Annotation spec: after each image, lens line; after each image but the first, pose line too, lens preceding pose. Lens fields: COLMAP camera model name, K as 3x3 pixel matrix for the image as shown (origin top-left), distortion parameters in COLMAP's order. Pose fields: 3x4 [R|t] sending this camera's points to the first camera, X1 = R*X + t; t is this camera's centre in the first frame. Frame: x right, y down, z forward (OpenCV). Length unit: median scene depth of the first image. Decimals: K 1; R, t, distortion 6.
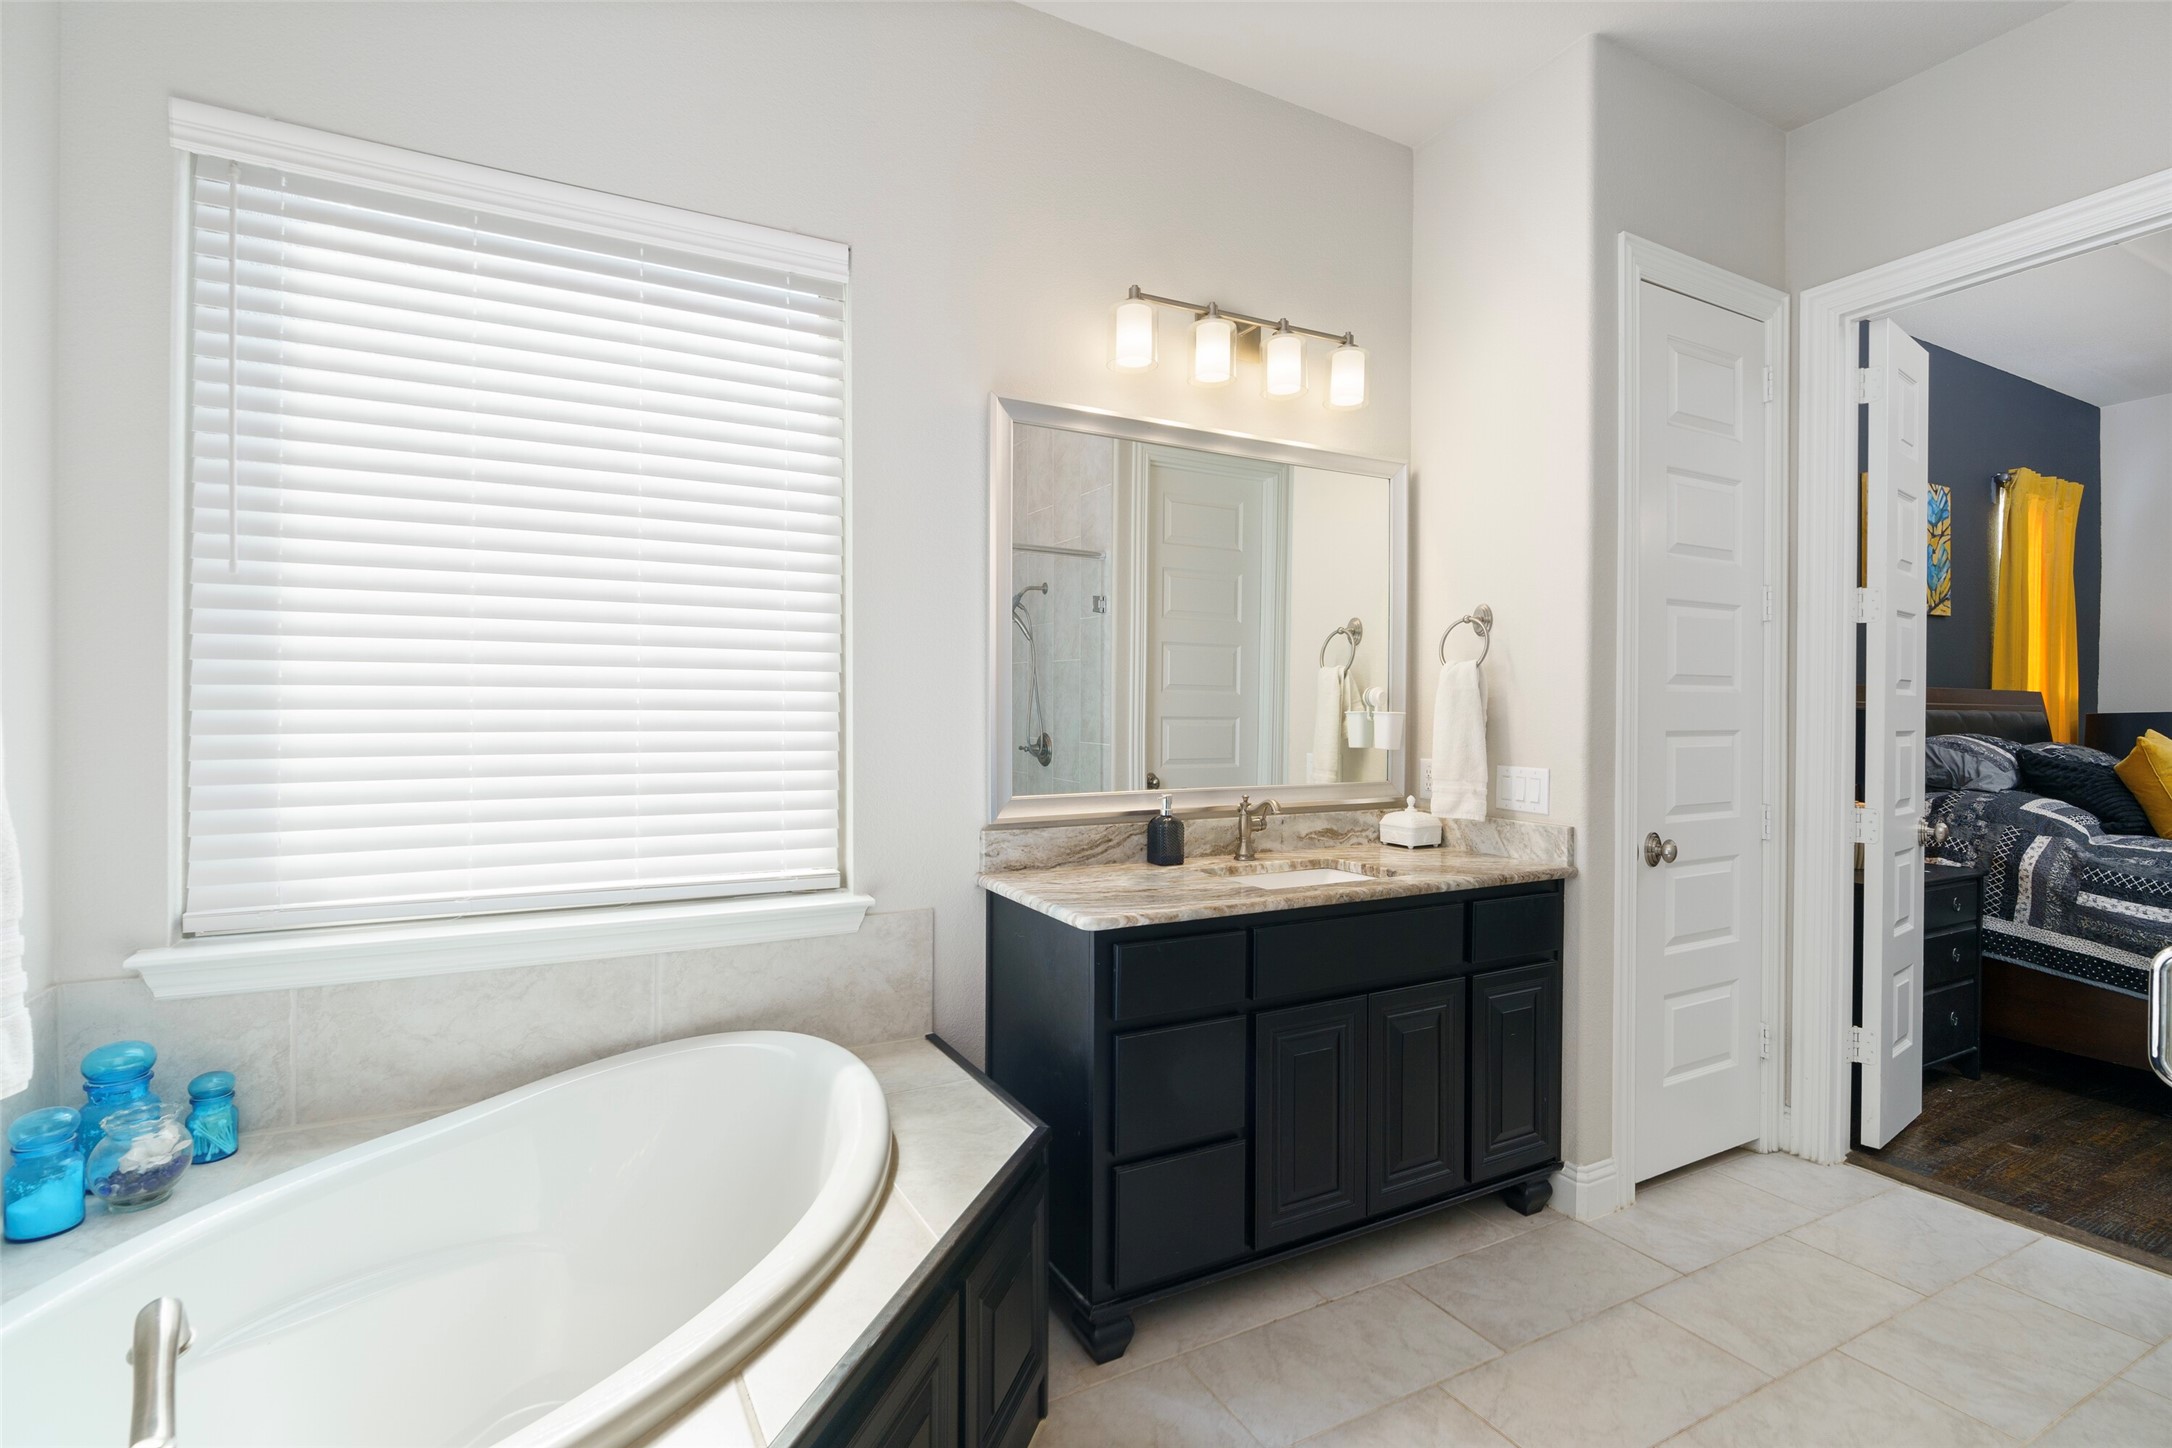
lens RADIAL K [[988.4, 0, 1089.0], [0, 988.4, 718.1], [0, 0, 1]] dist [-0.006053, 0.001824]
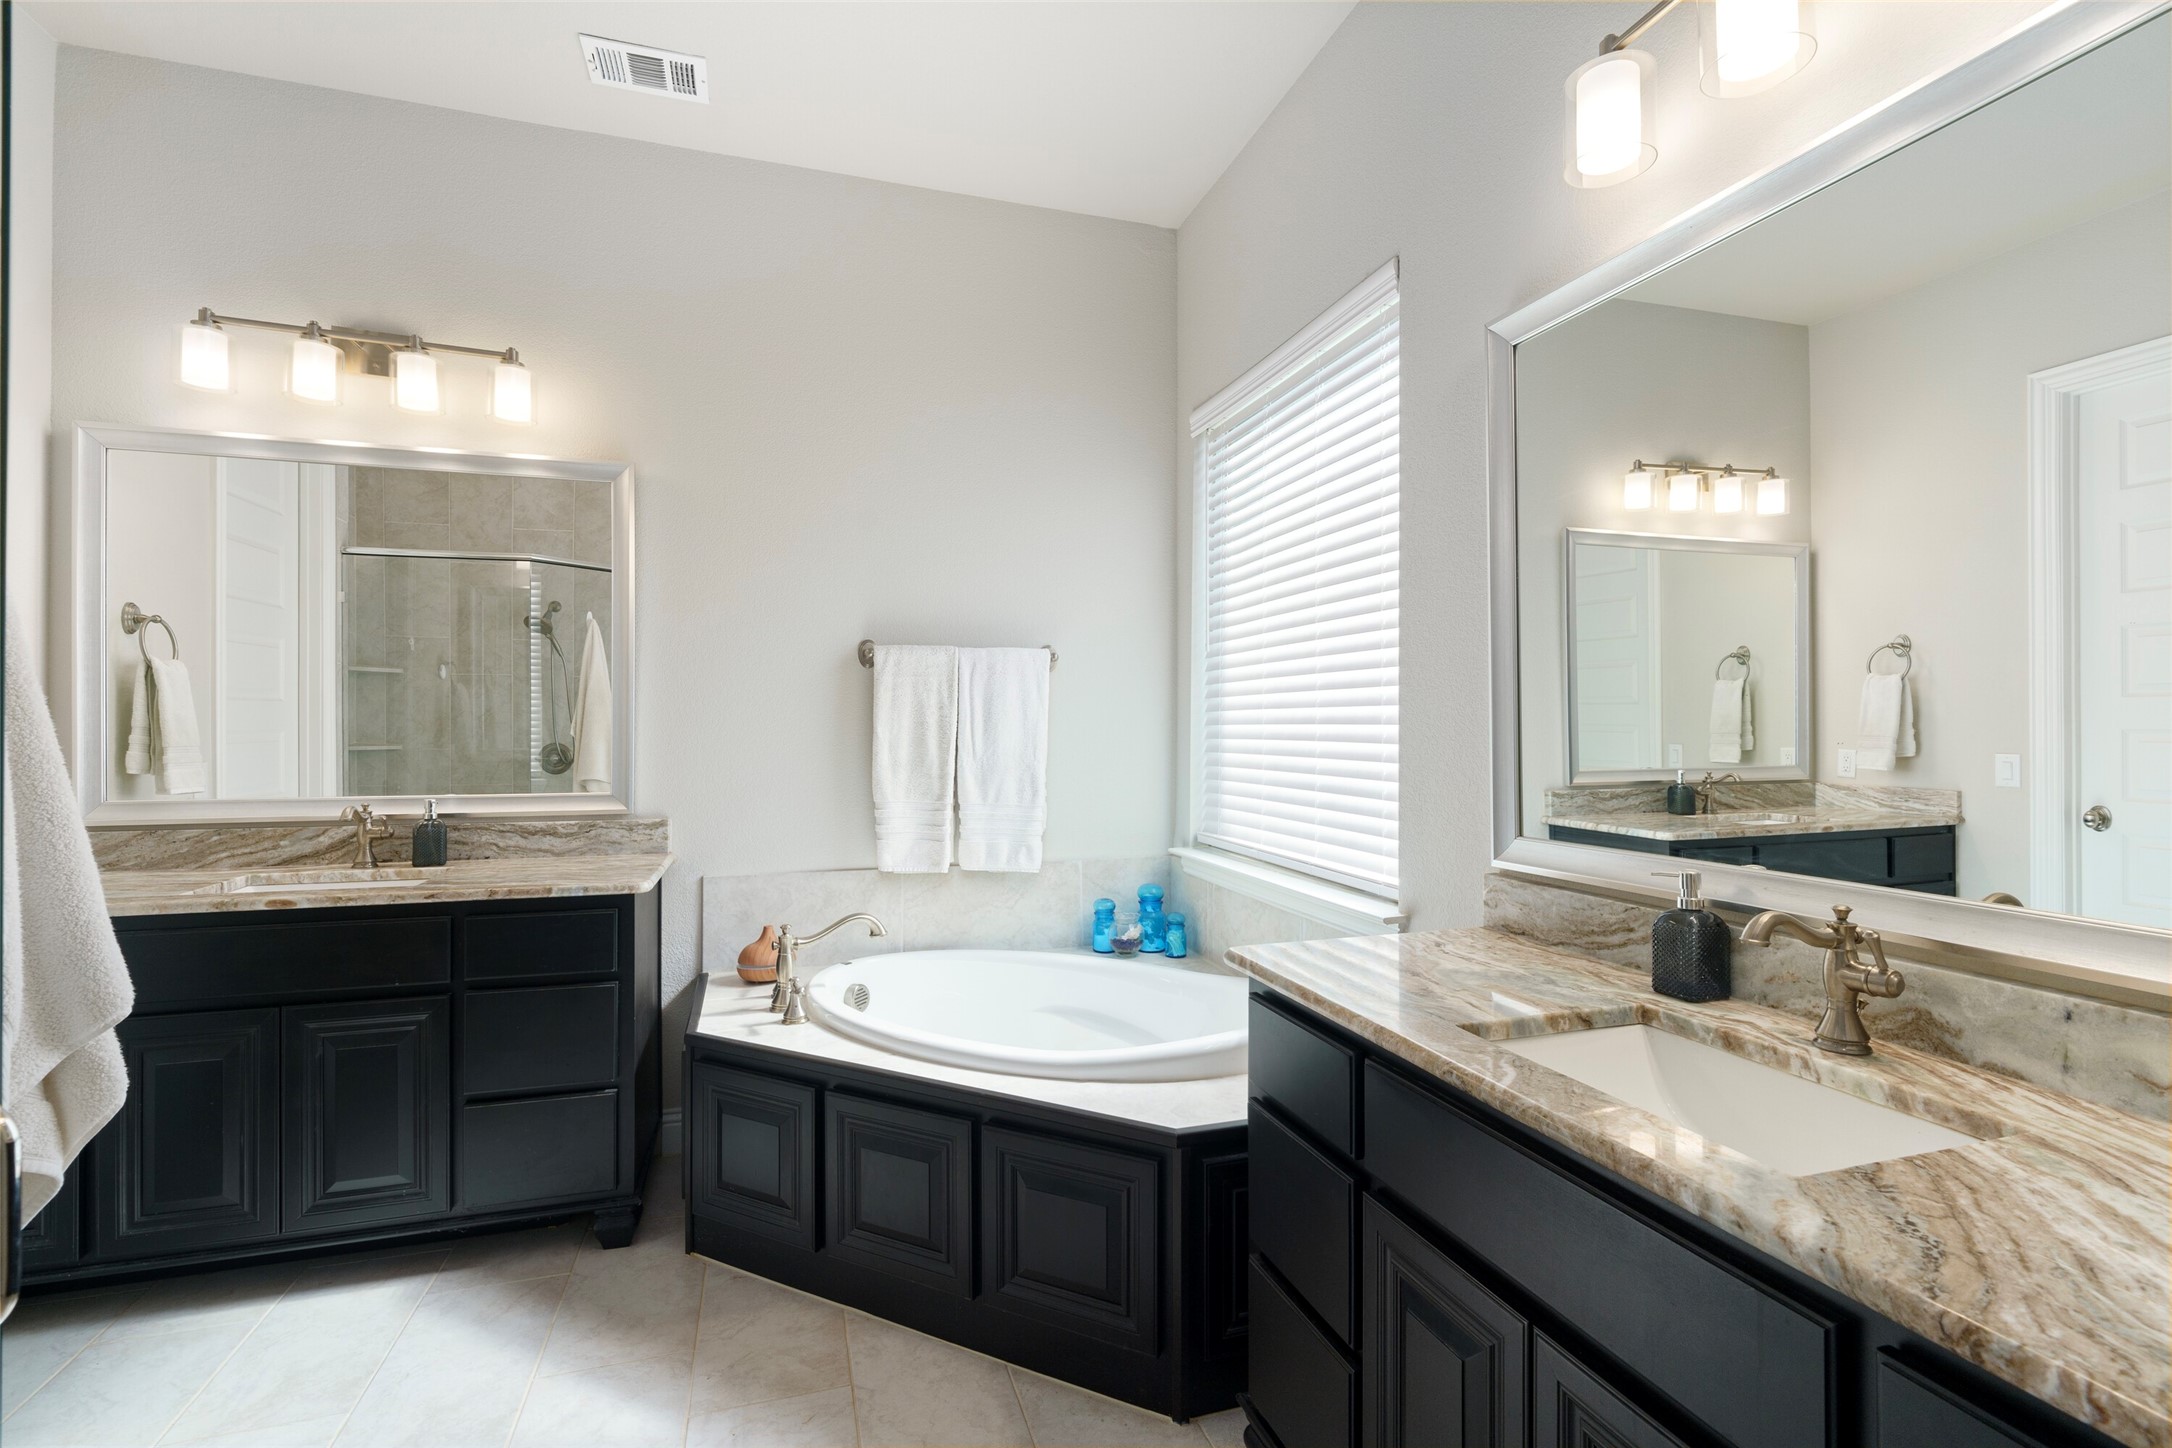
lens RADIAL K [[988.4, 0, 1089.0], [0, 988.4, 718.1], [0, 0, 1]] dist [-0.006053, 0.001824]
pose [[-0.185240, -0.010396, -0.982638, 0.731988], [-0.002686, 0.999946, -0.010073, -0.003179], [0.982690, 0.000773, -0.185258, 0.816299]]
